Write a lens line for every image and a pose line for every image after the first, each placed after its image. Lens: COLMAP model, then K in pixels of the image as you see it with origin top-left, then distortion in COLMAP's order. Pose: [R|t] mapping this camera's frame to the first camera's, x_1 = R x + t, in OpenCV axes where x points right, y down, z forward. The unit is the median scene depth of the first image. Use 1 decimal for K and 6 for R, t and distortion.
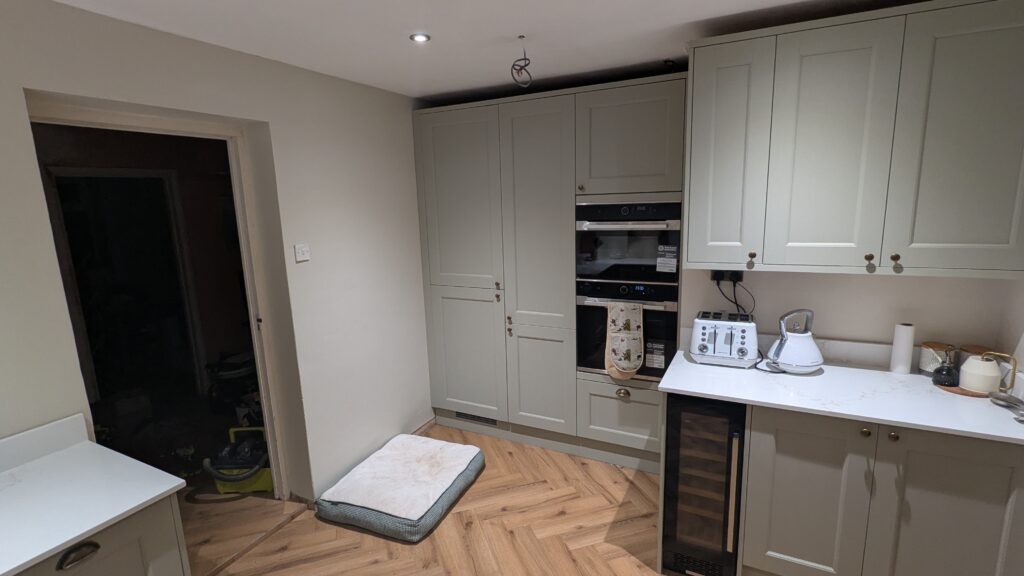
lens RADIAL K [[480.2, 0, 505.0], [0, 480.2, 286.4], [0, 0, 1]] dist [-0.002441, 0.000204]
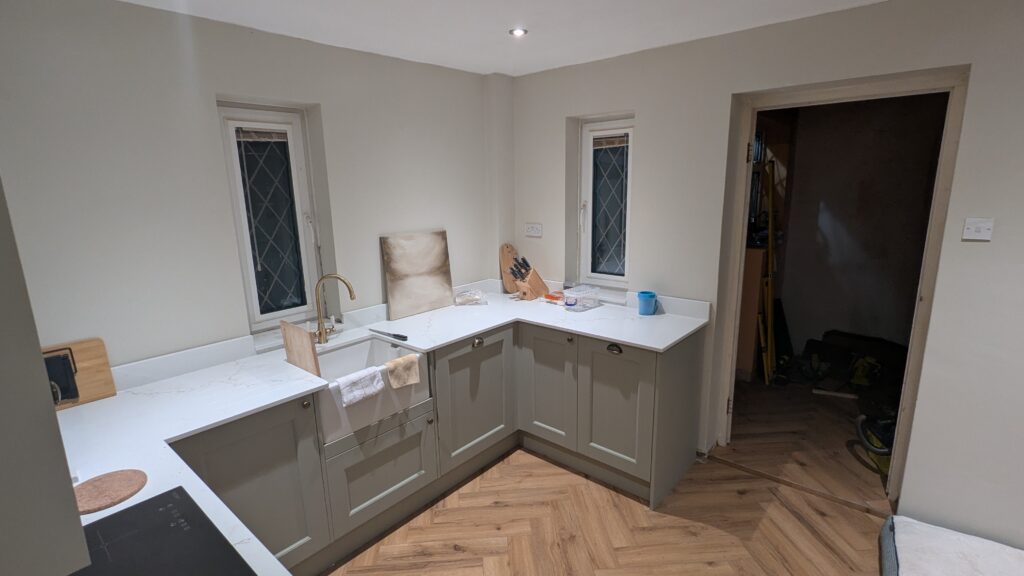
lens RADIAL K [[480.2, 0, 512.9], [0, 480.2, 289.0], [0, 0, 1]] dist [-0.002441, 0.000204]
pose [[-0.235727, 0.243823, -0.940735, 0.479821], [-0.145411, 0.948268, 0.282212, -0.083972], [0.960879, 0.203318, -0.188078, 0.427232]]
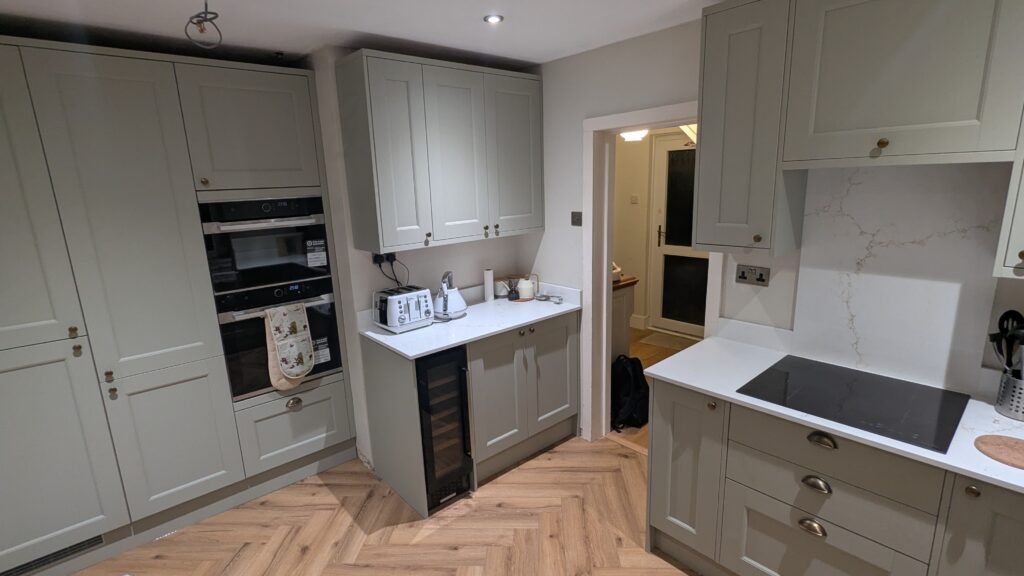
lens RADIAL K [[480.2, 0, 505.2], [0, 480.2, 287.4], [0, 0, 1]] dist [-0.002441, 0.000204]
pose [[0.372316, -0.182294, 0.910027, -0.453217], [0.191708, 0.974480, 0.116772, -0.029308], [-0.908091, 0.130984, 0.397762, 0.248736]]
